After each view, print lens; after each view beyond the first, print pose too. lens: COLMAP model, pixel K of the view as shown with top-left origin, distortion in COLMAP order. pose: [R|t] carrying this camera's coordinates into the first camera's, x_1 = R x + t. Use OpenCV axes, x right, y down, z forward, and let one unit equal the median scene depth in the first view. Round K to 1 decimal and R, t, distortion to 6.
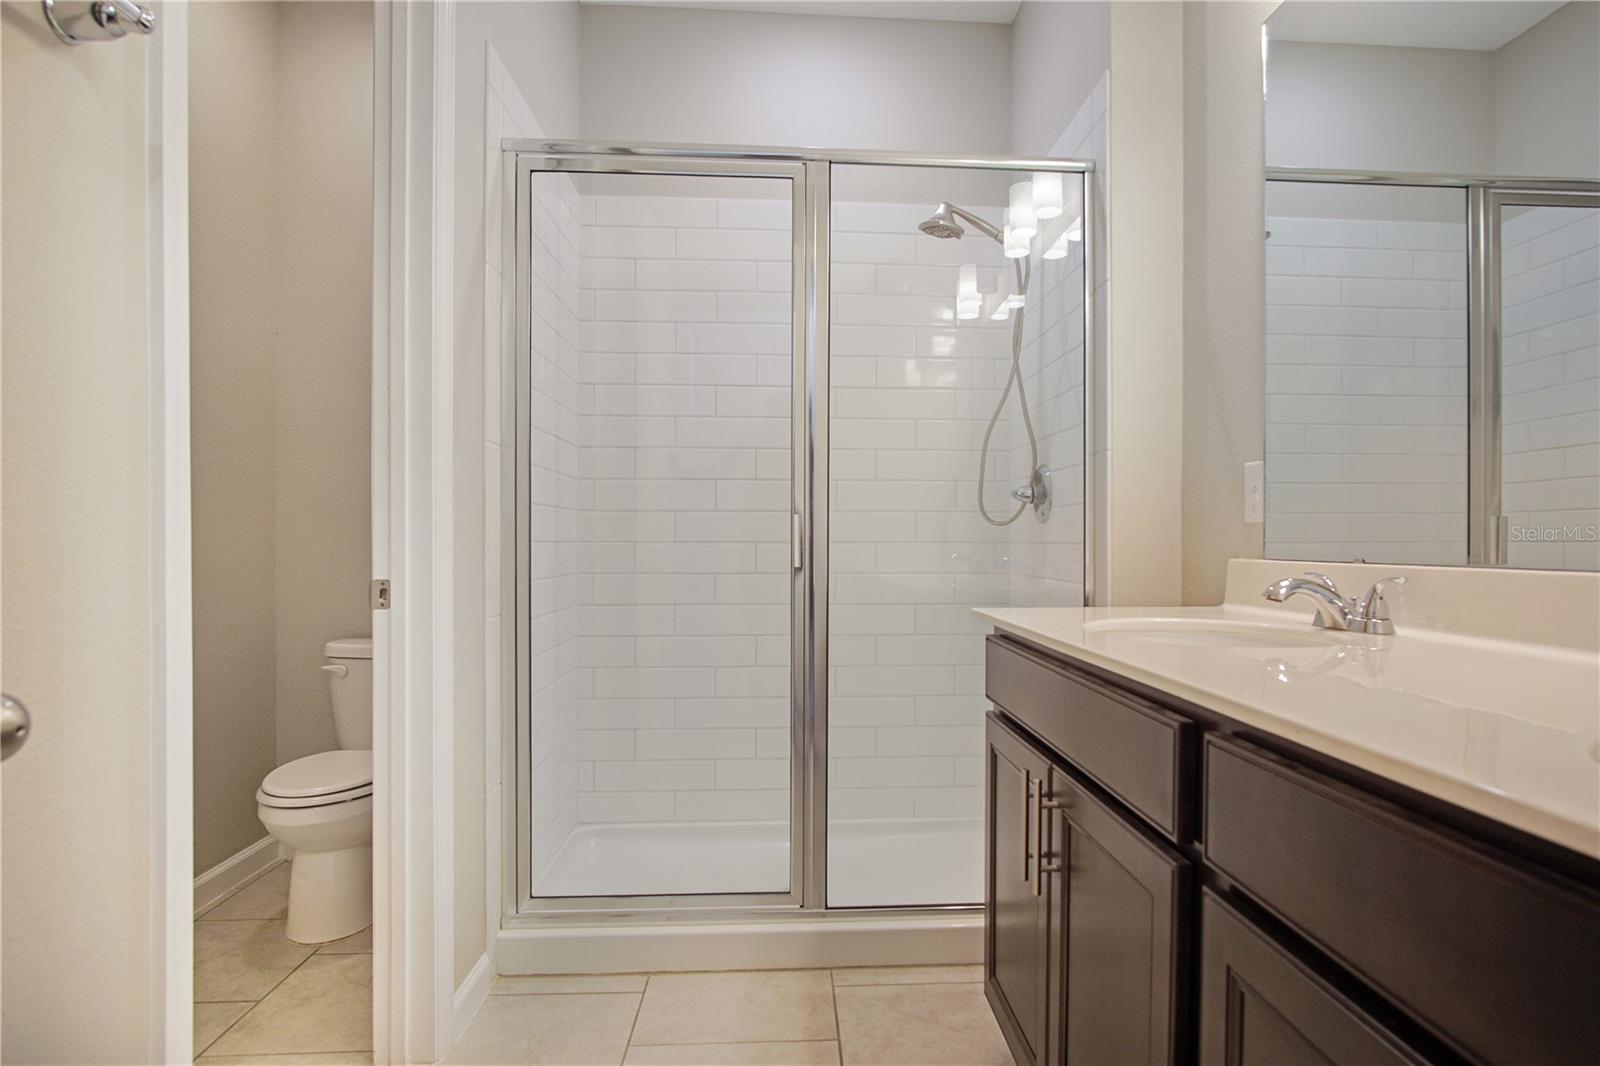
lens RADIAL K [[875.4, 0, 837.0], [0, 875.4, 545.1], [0, 0, 1]] dist [-0.031371, 0.005324]
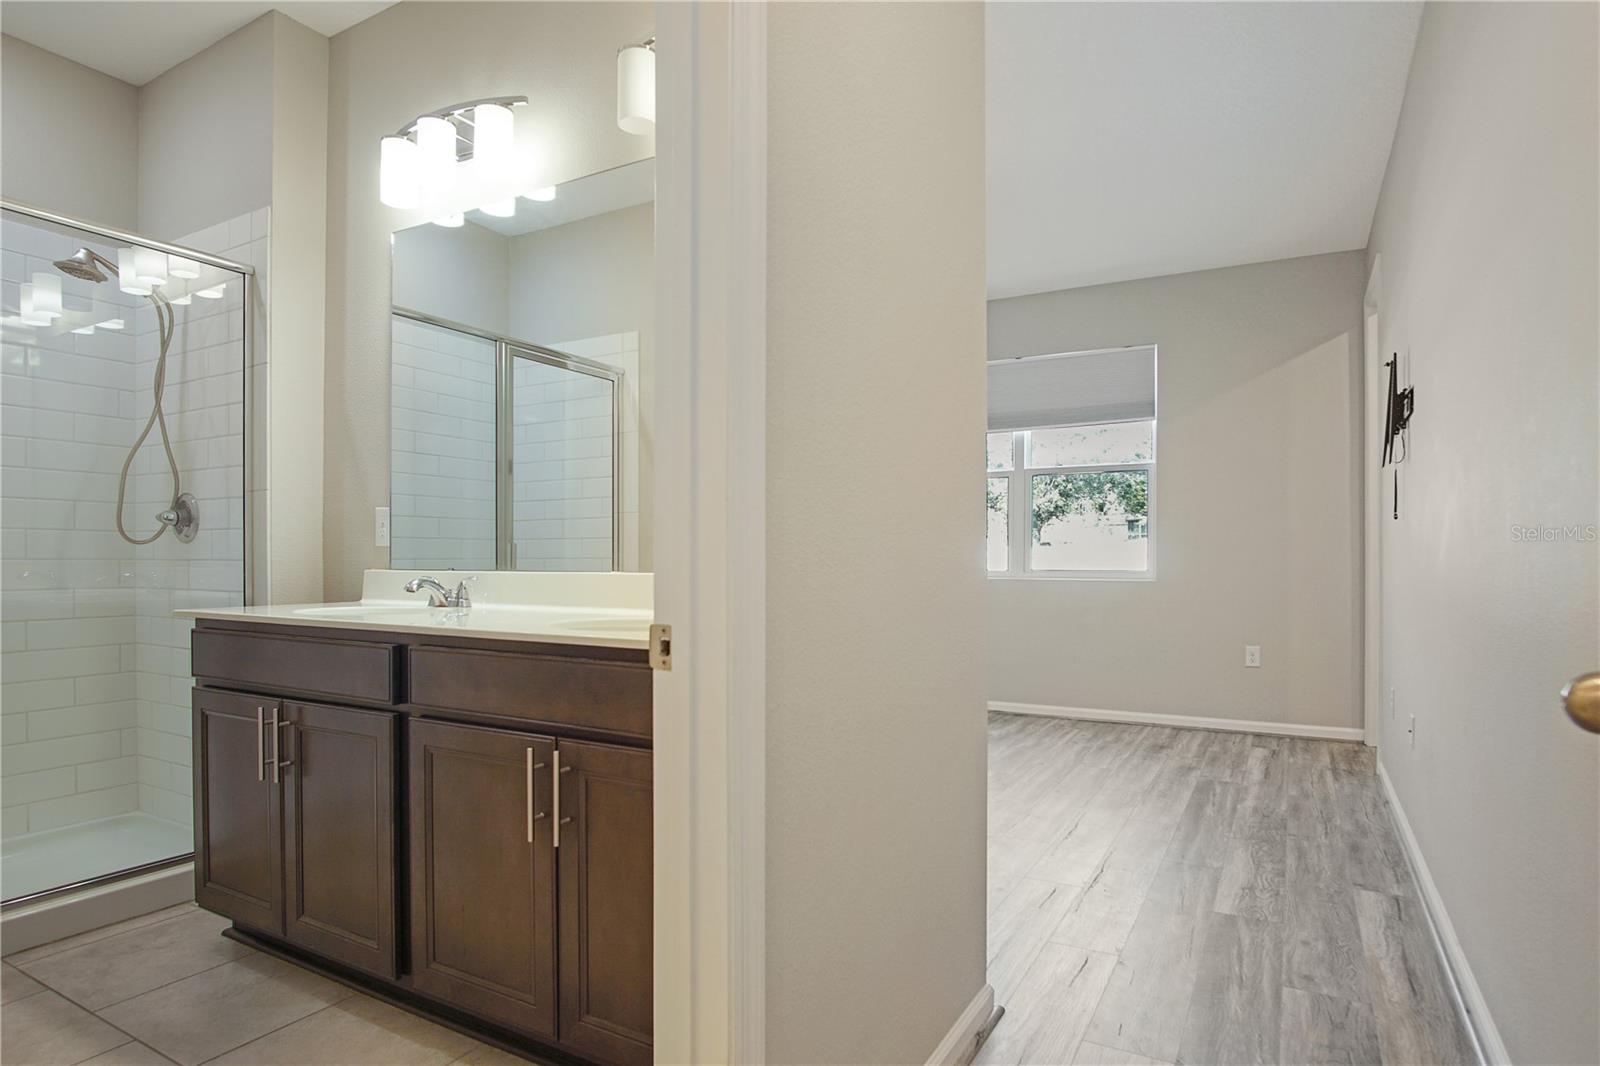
lens RADIAL K [[875.4, 0, 817.9], [0, 875.4, 586.3], [0, 0, 1]] dist [-0.031371, 0.005324]
pose [[0.541047, -0.029756, 0.840466, -0.339078], [0.004575, 0.999463, 0.032440, -0.000329], [-0.840980, -0.013707, 0.540893, -0.415203]]
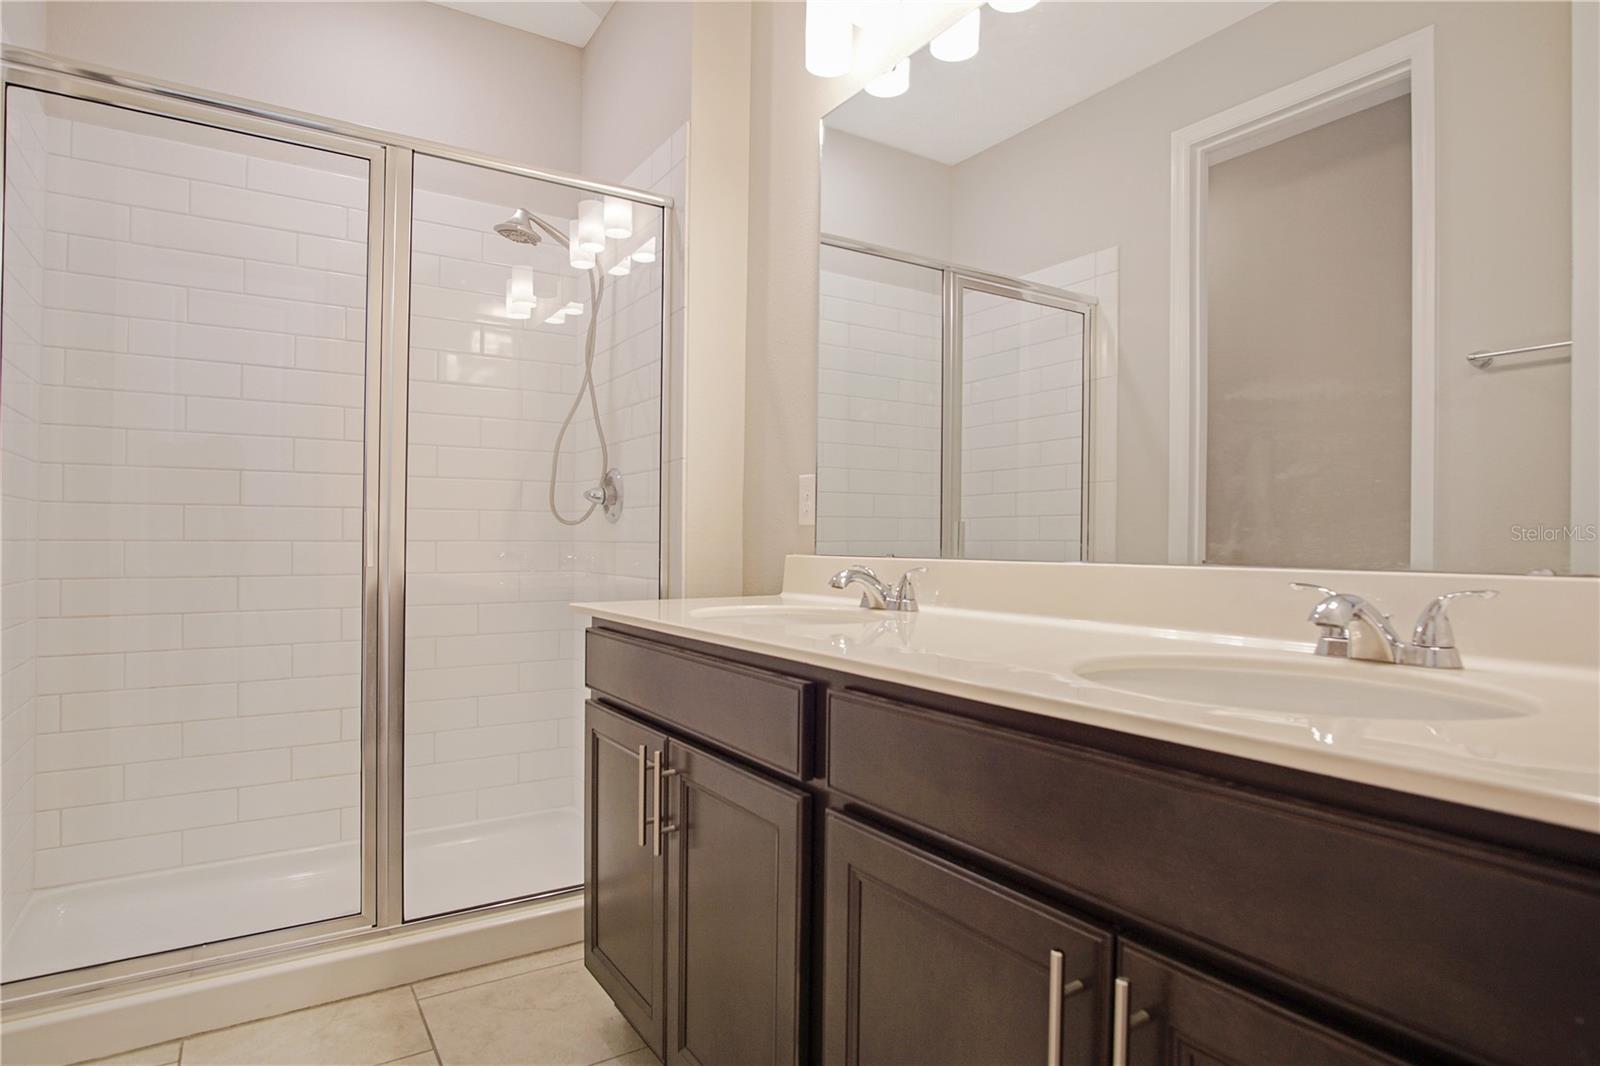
lens RADIAL K [[875.4, 0, 783.2], [0, 875.4, 534.5], [0, 0, 1]] dist [-0.031371, 0.005324]
pose [[0.883404, 0.002355, 0.468606, -0.096066], [0.002926, 0.999940, -0.010542, 0.000471], [-0.468603, 0.010684, 0.883344, -0.045910]]
